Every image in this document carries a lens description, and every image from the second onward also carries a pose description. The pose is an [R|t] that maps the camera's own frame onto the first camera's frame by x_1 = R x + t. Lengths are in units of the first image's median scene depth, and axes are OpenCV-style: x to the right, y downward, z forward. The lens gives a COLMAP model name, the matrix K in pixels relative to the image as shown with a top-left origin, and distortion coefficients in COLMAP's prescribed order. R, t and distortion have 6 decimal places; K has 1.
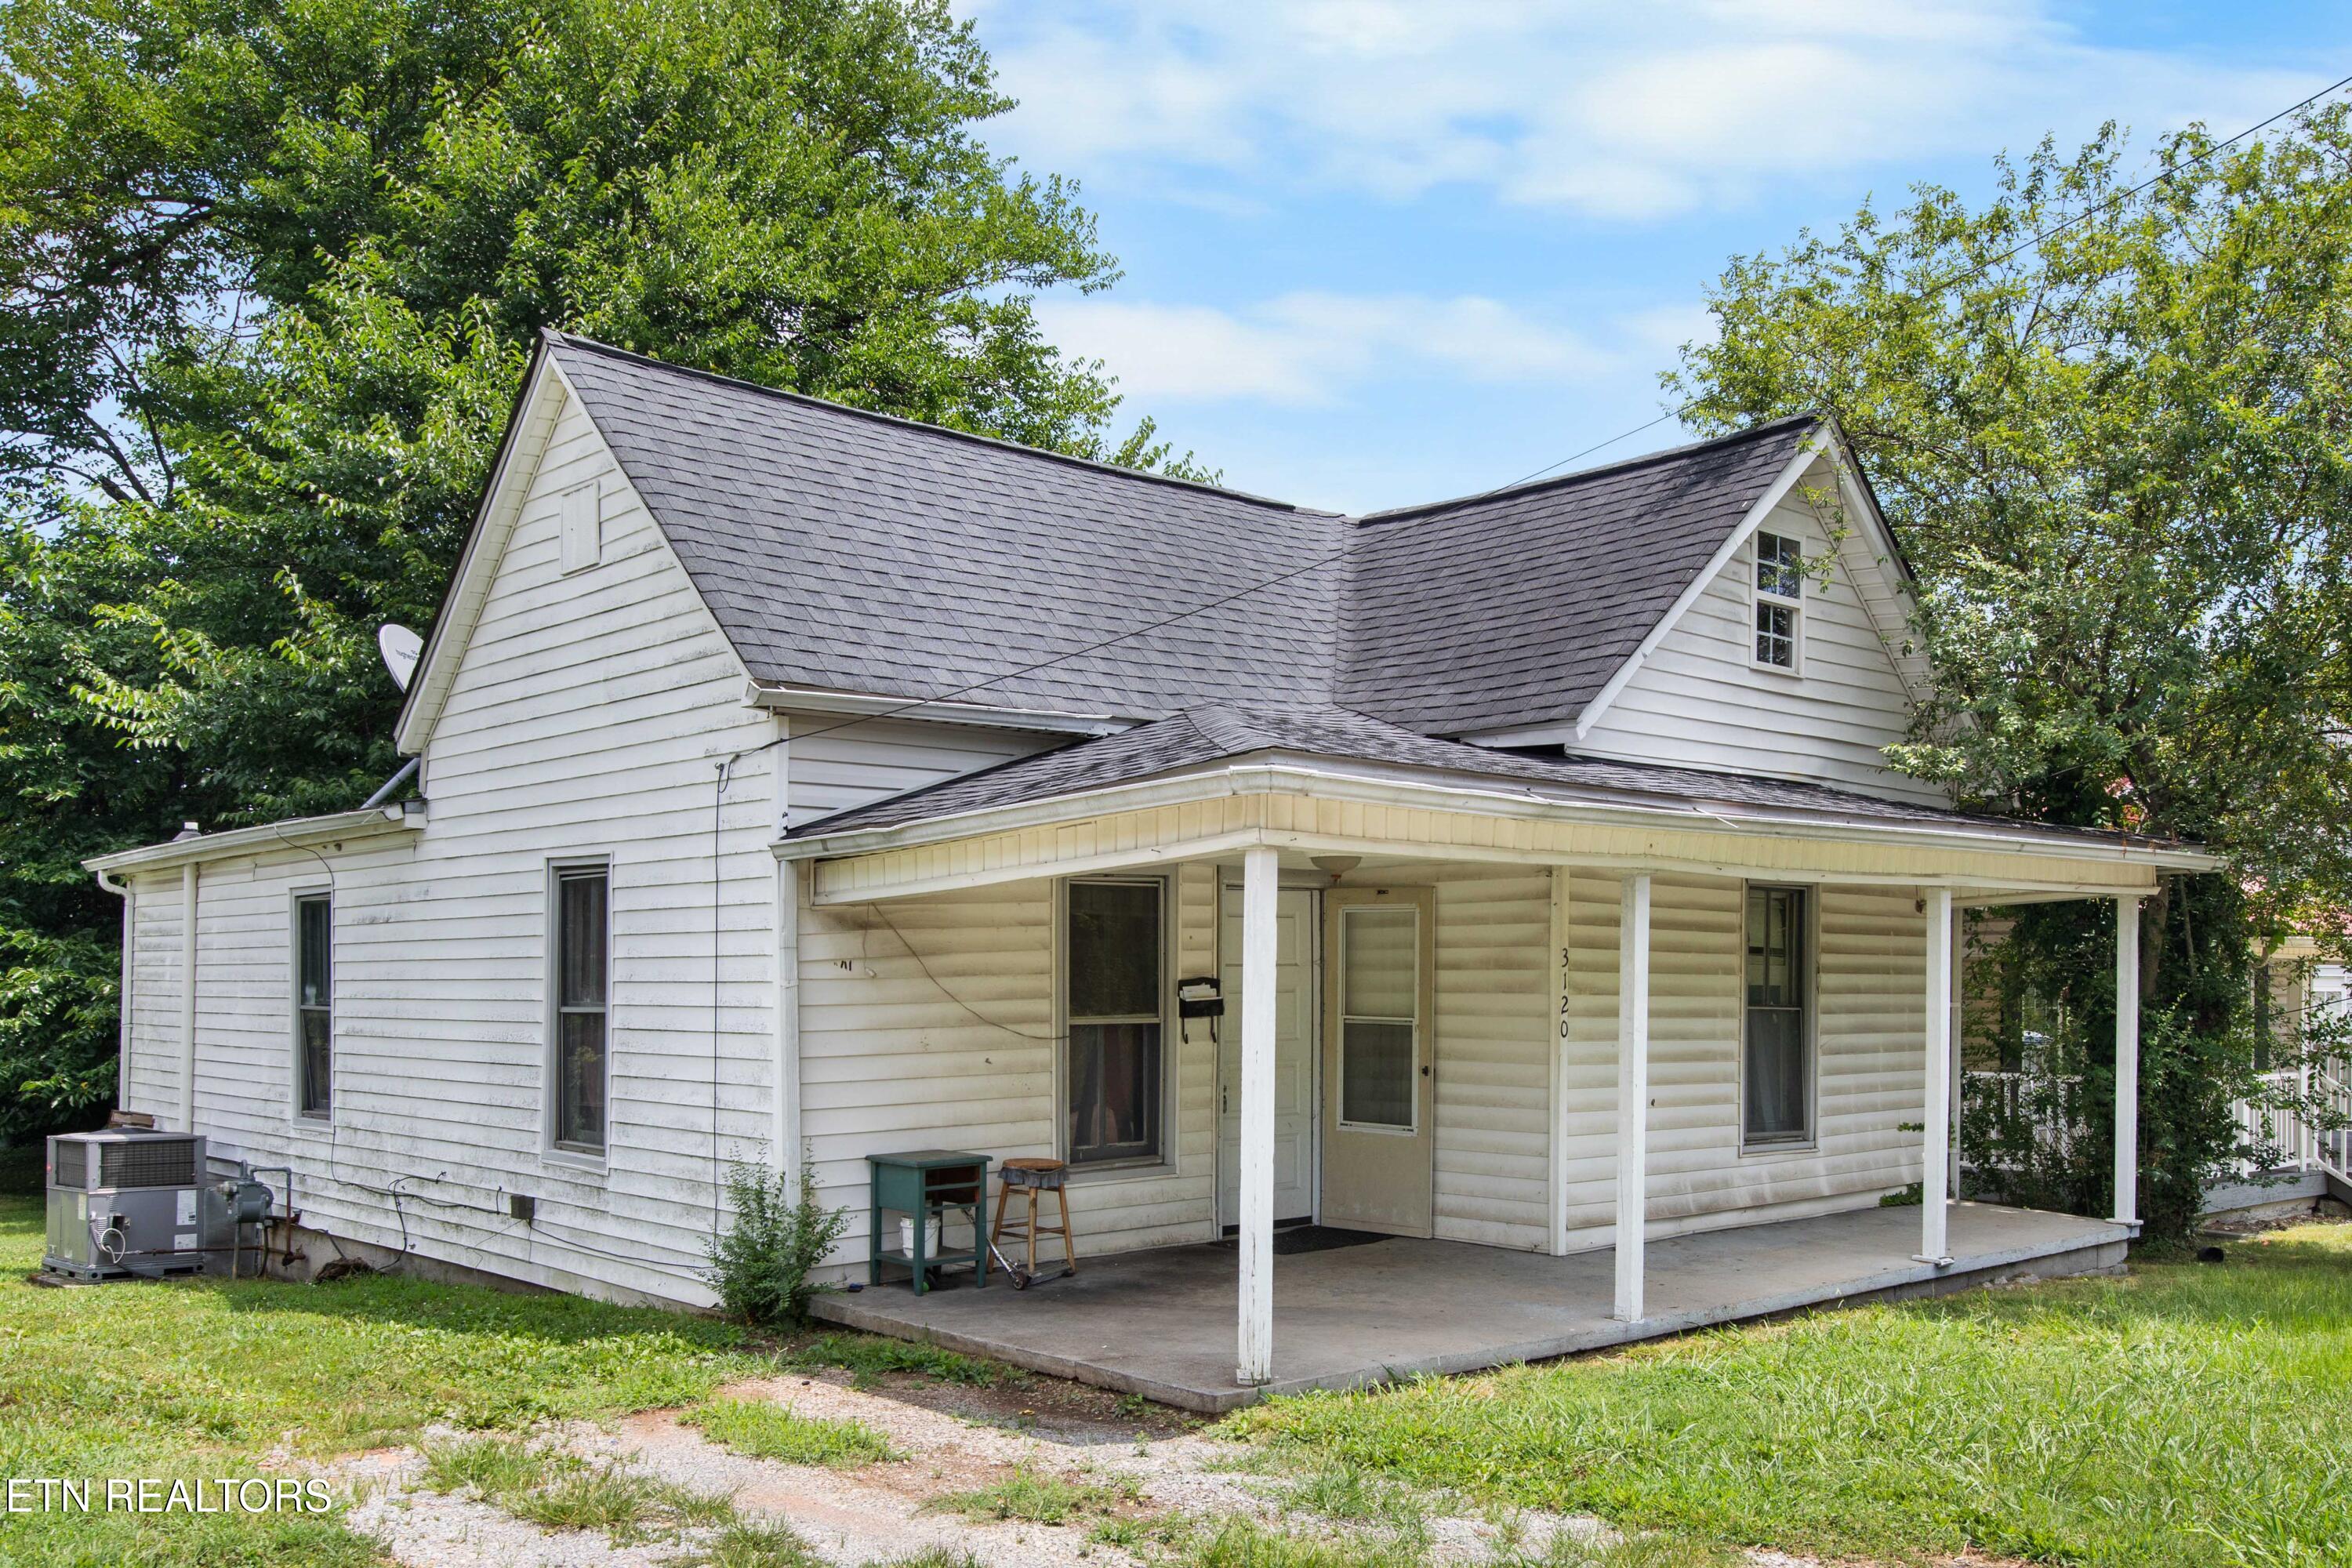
lens RADIAL K [[1964.6, 0, 1177.7], [0, 1964.6, 978.9], [0, 0, 1]] dist [0.002596, 0.003485]
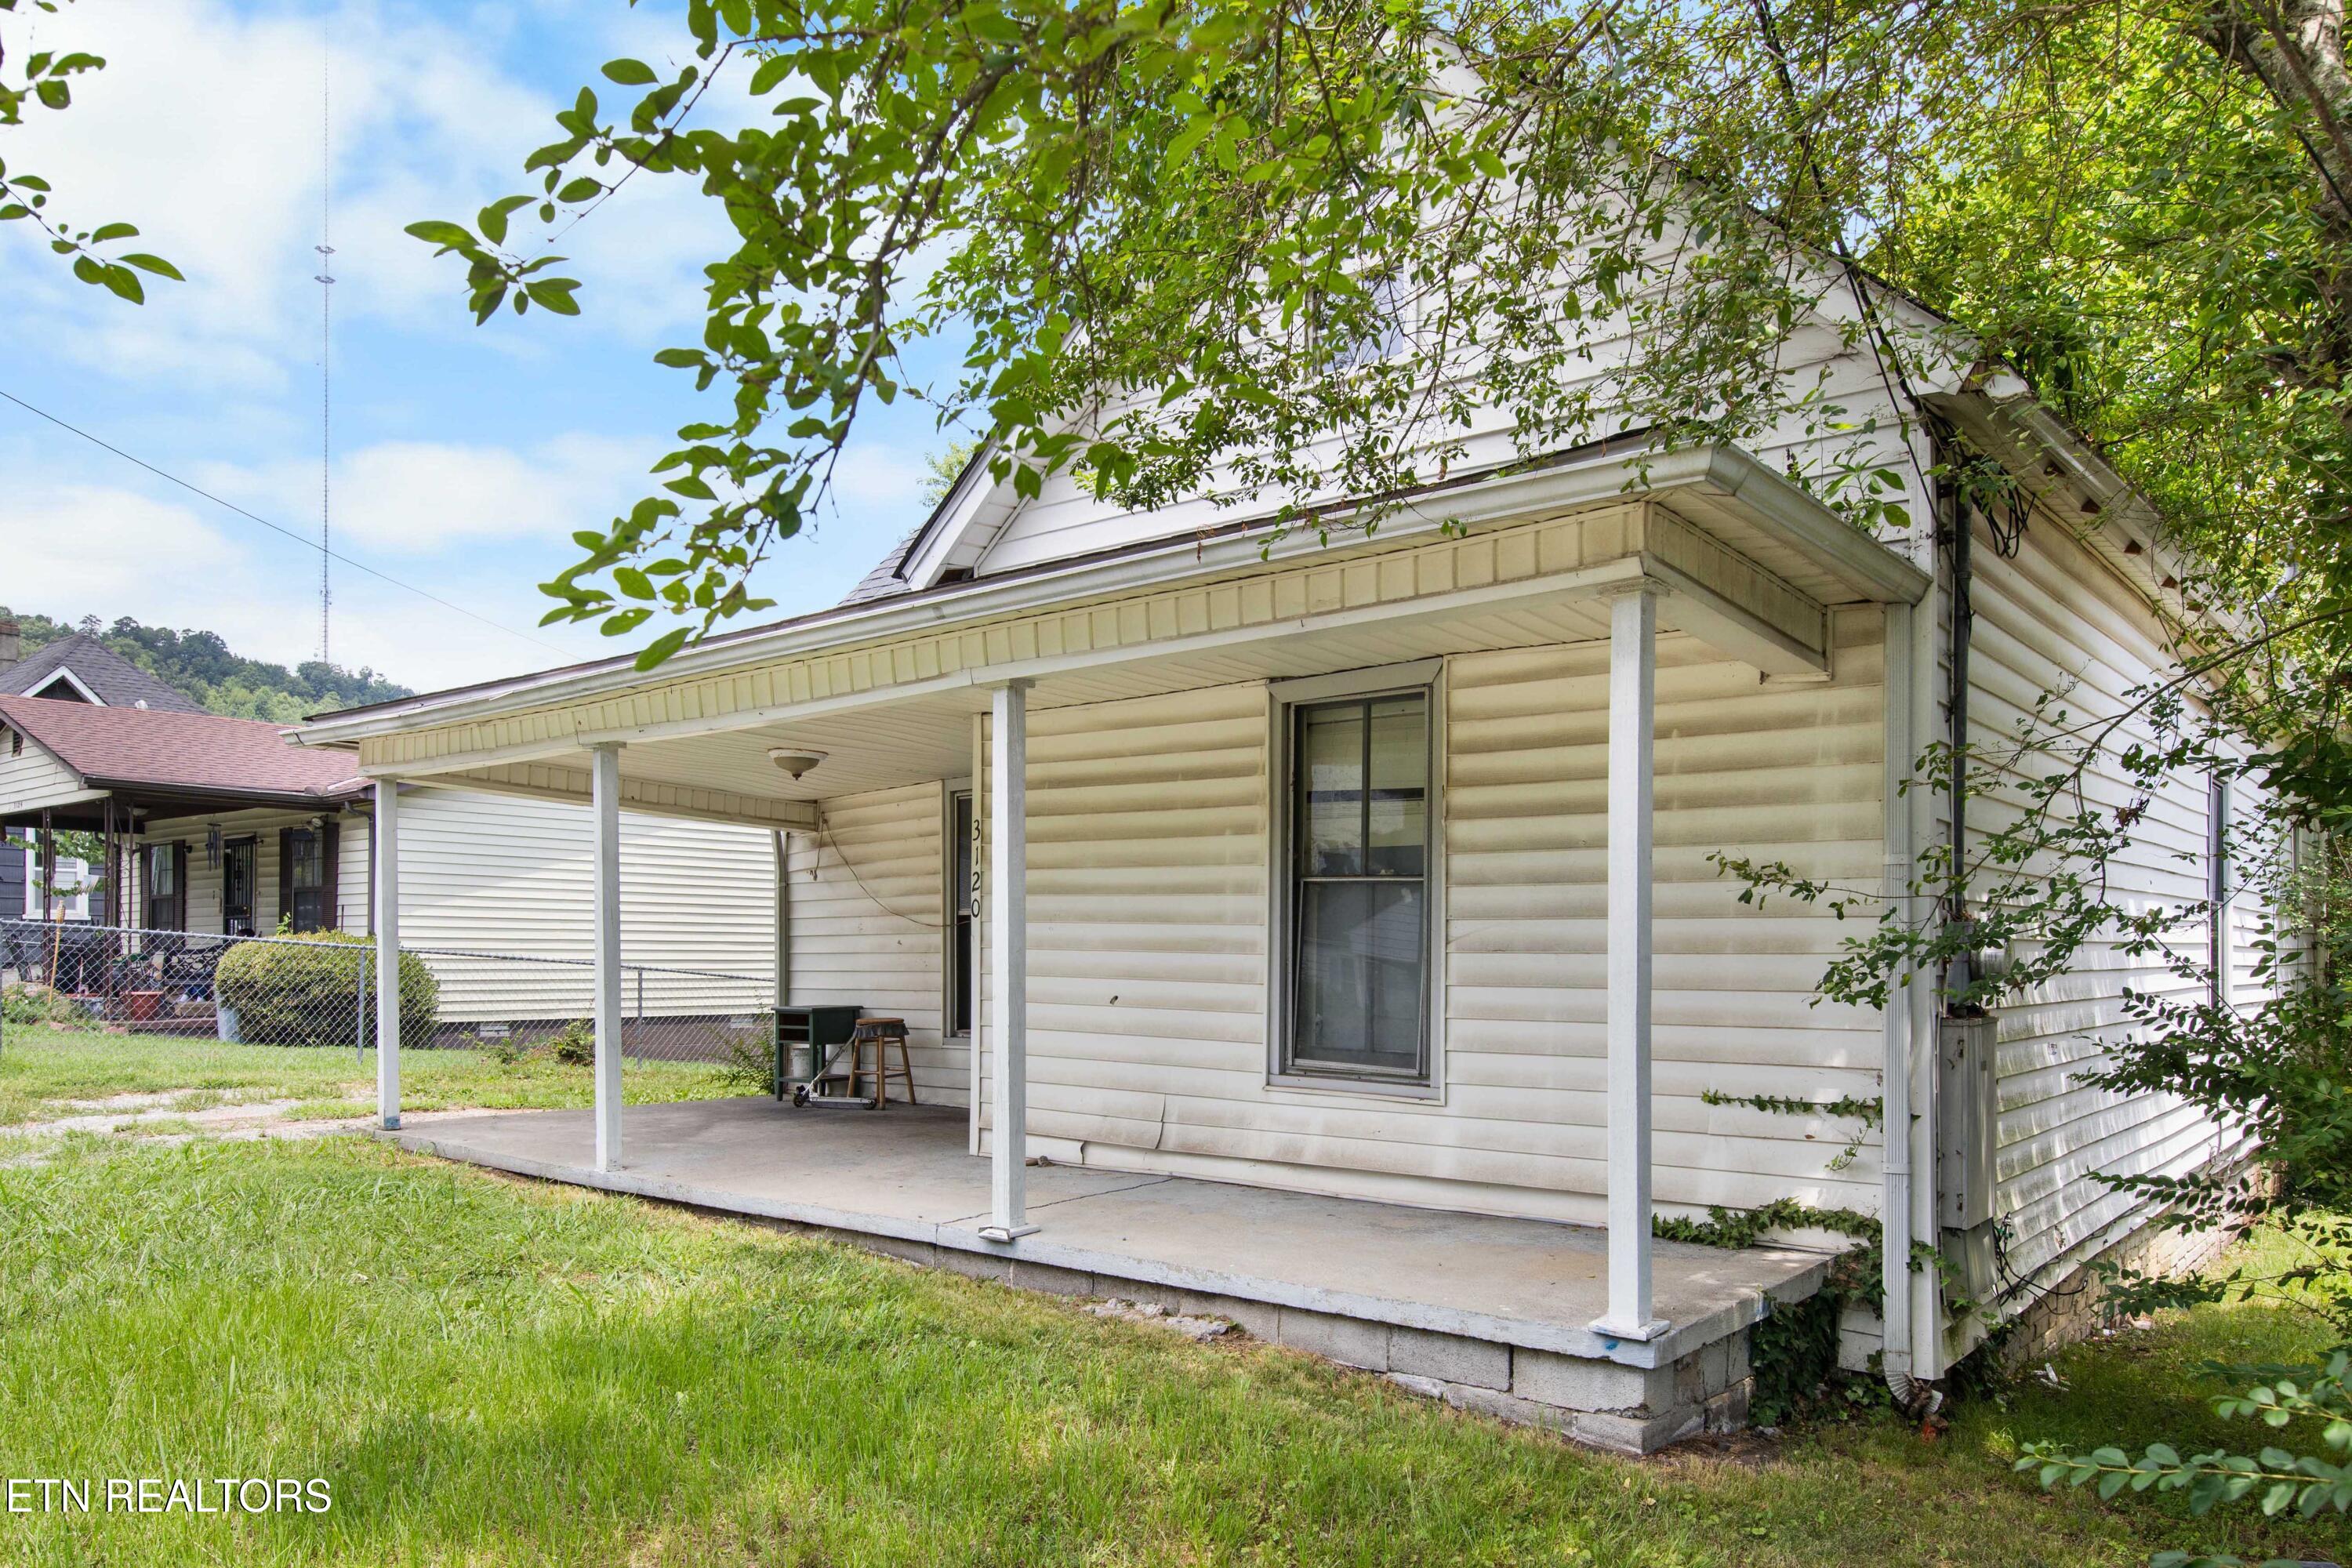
lens RADIAL K [[1610.1, 0, 1169.5], [0, 1610.1, 959.7], [0, 0, 1]] dist [-0.005302, -0.000346]
pose [[0.158507, 0.005293, -0.987344, 0.804805], [-0.003947, 0.999981, 0.004727, 0.038553], [0.987350, 0.003148, 0.158525, 0.820443]]
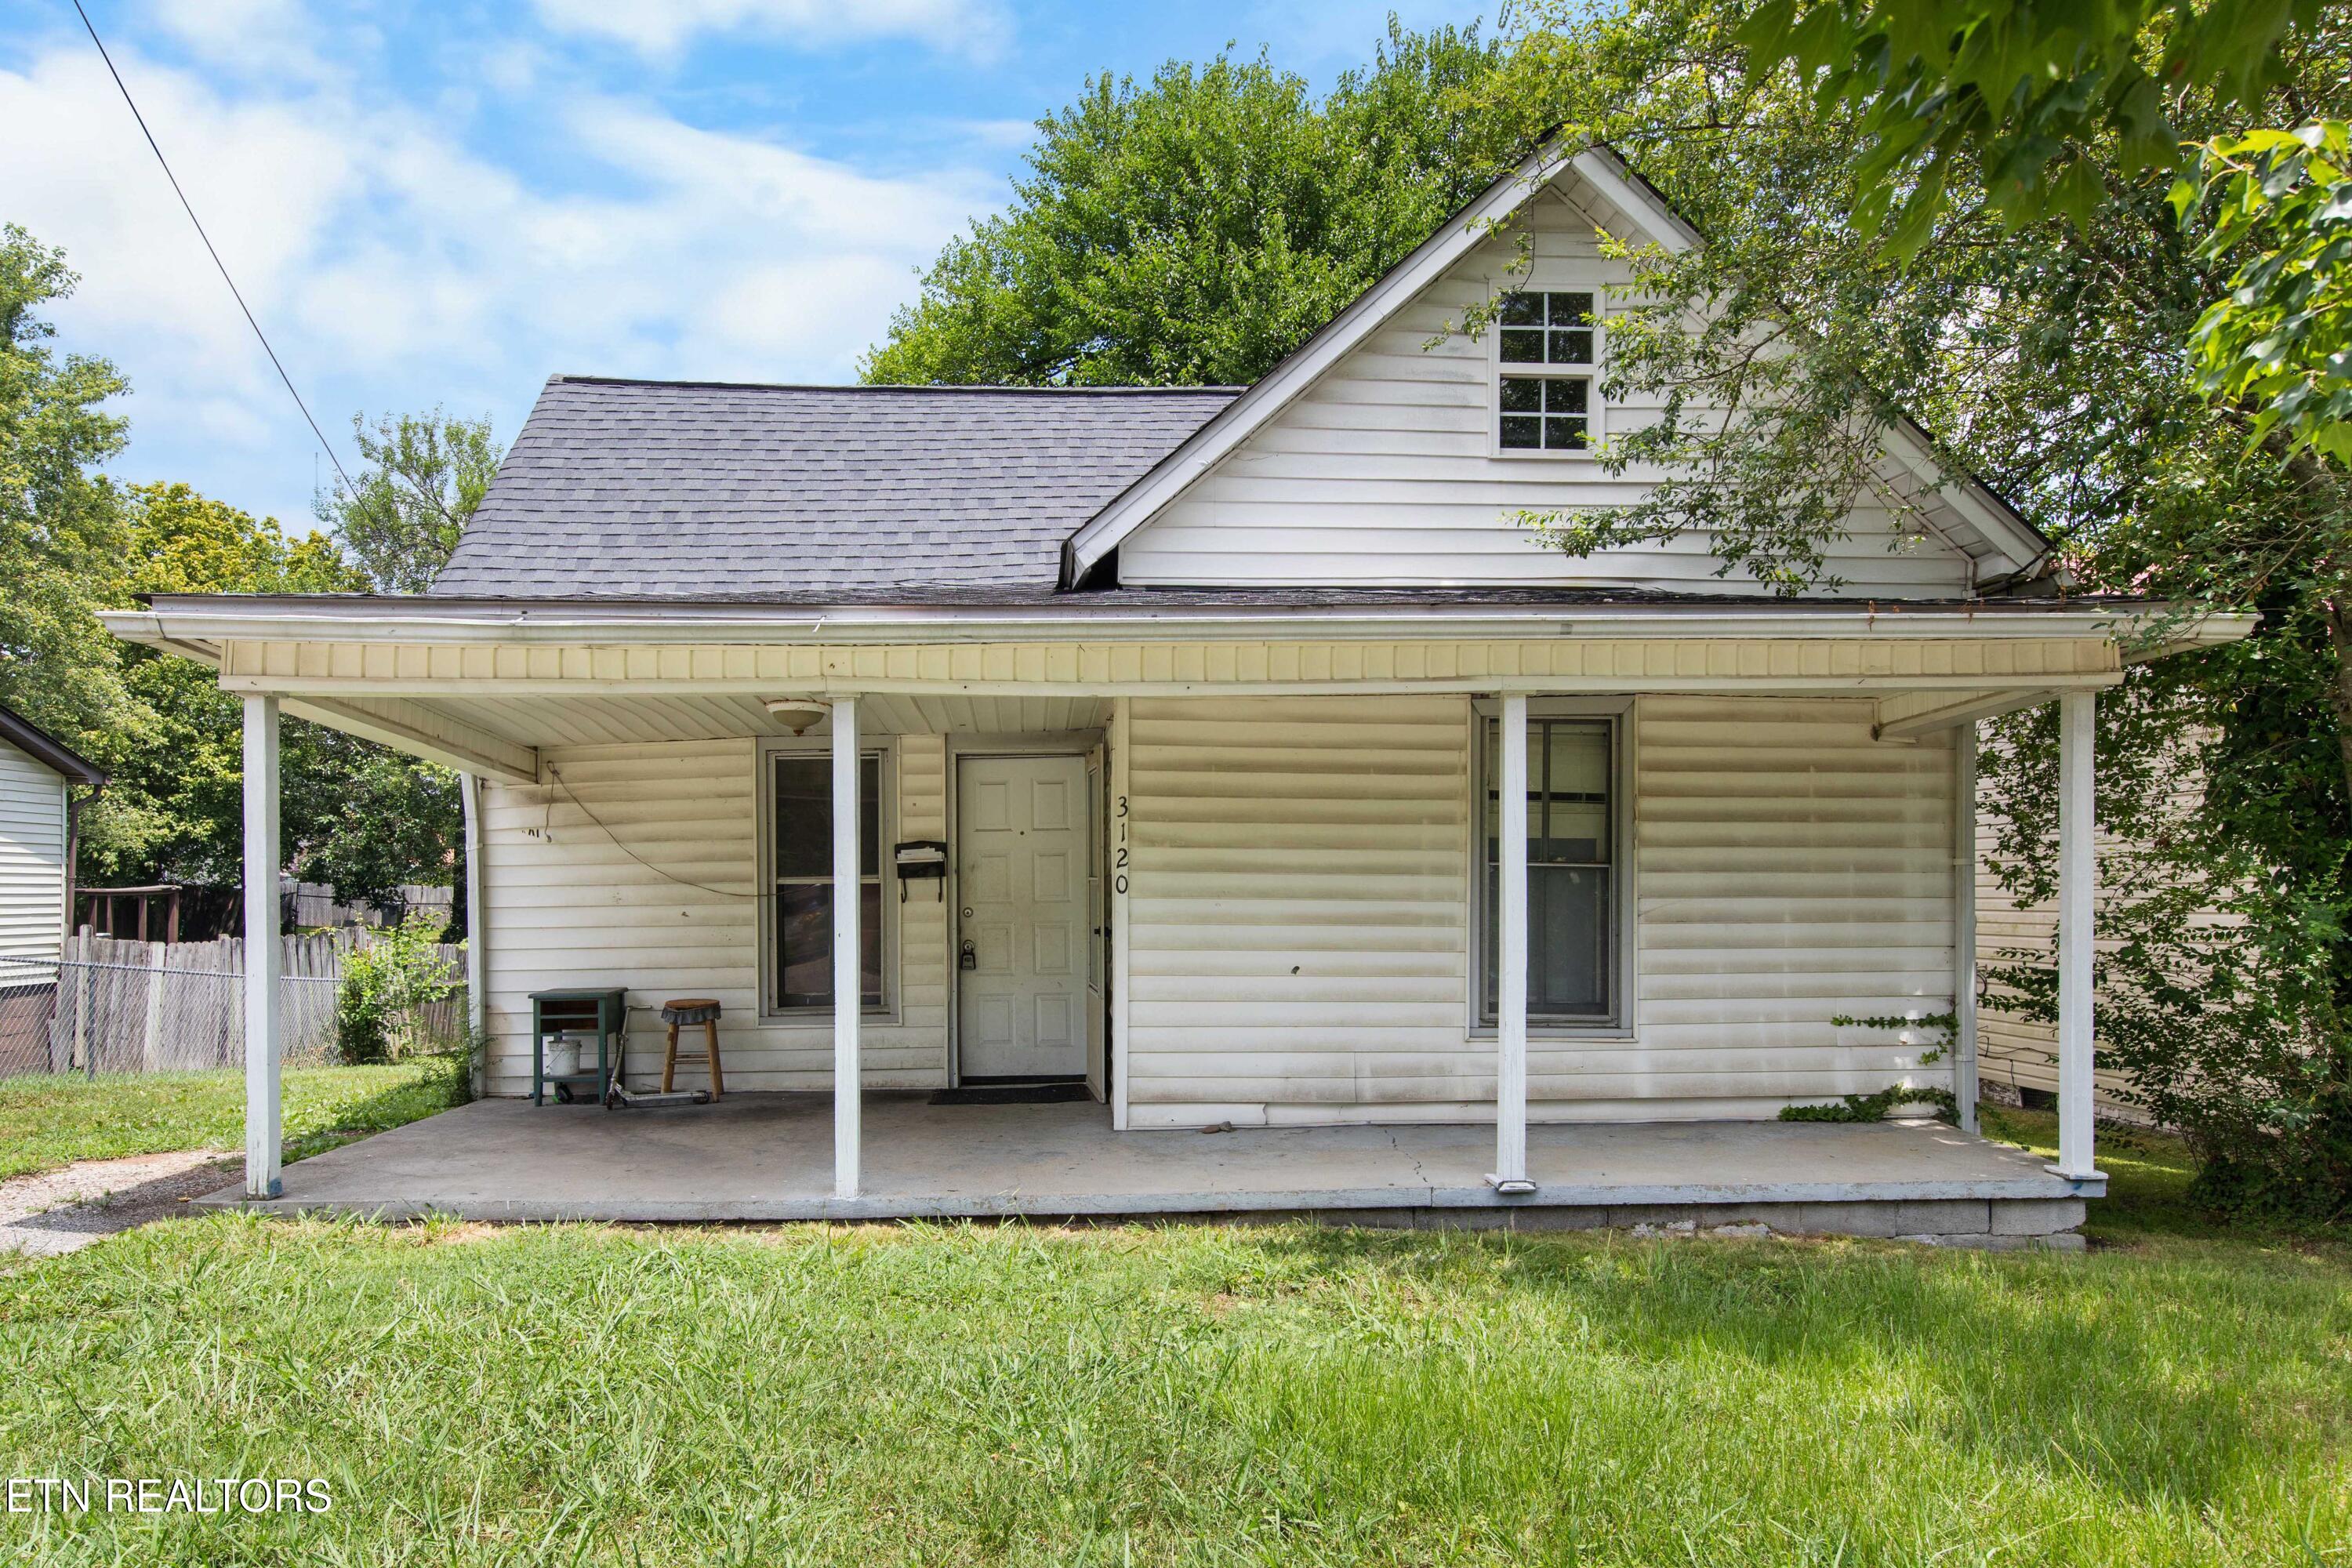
lens RADIAL K [[1472.1, 0, 1121.6], [0, 1472.1, 888.7], [0, 0, 1]] dist [0.004533, 0.001375]
pose [[0.782662, -0.006672, -0.622411, 0.529087], [0.005508, 0.999978, -0.003793, 0.025431], [0.622423, -0.000460, 0.782681, 0.389215]]
